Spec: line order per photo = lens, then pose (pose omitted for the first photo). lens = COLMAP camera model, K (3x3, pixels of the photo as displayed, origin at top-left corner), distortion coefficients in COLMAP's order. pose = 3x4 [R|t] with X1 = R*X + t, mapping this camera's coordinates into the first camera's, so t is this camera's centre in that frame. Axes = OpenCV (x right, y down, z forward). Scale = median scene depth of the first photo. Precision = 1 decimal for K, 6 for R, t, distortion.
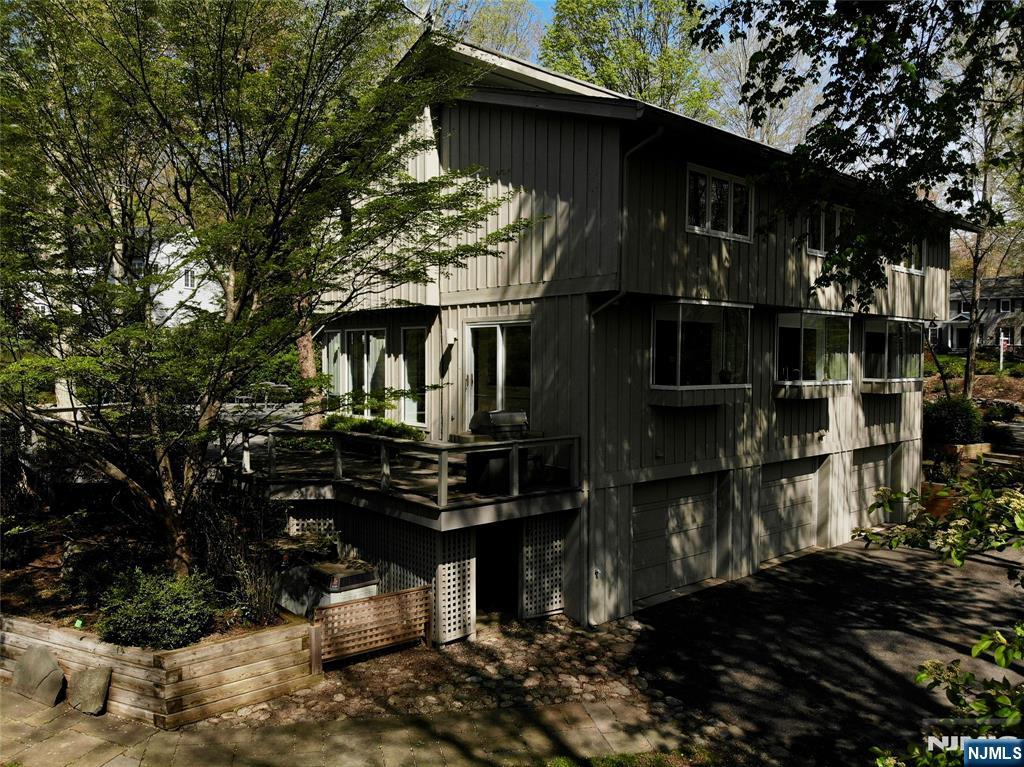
lens RADIAL K [[747.2, 0, 531.6], [0, 747.2, 383.9], [0, 0, 1]] dist [0.026605, -0.000887]
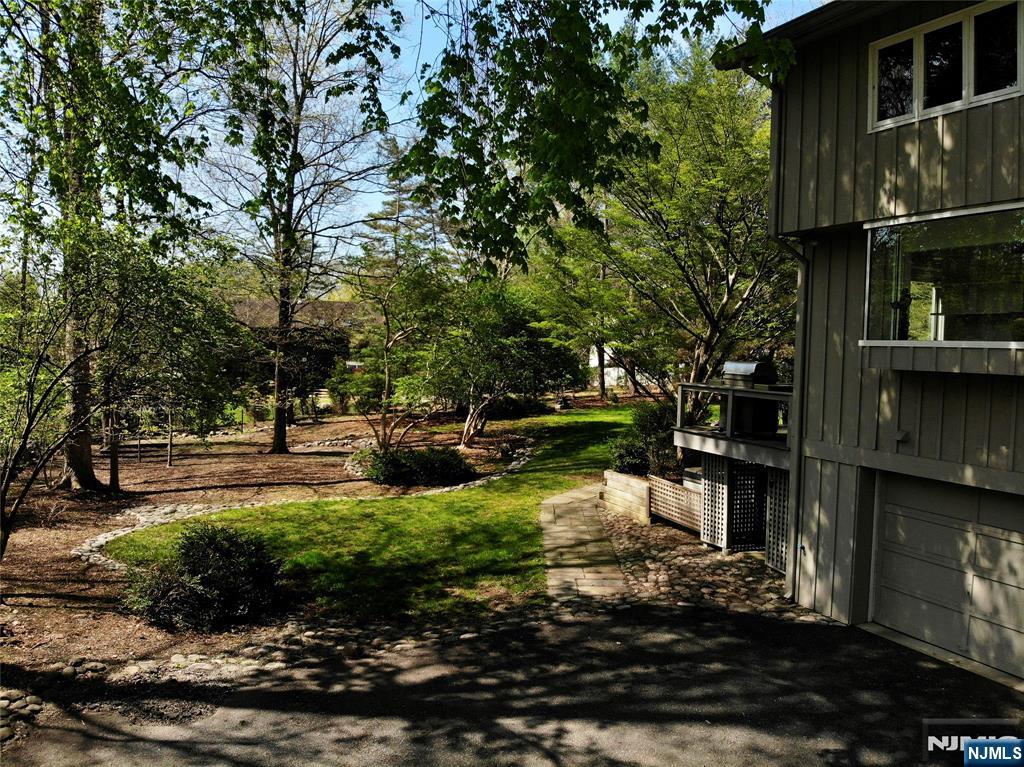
lens RADIAL K [[747.2, 0, 531.6], [0, 747.2, 383.9], [0, 0, 1]] dist [0.026605, -0.000887]
pose [[-0.208055, 0.042450, -0.977196, 1.165118], [-0.062746, 0.996421, 0.056644, 0.026797], [0.976102, 0.073101, -0.204647, 0.960793]]
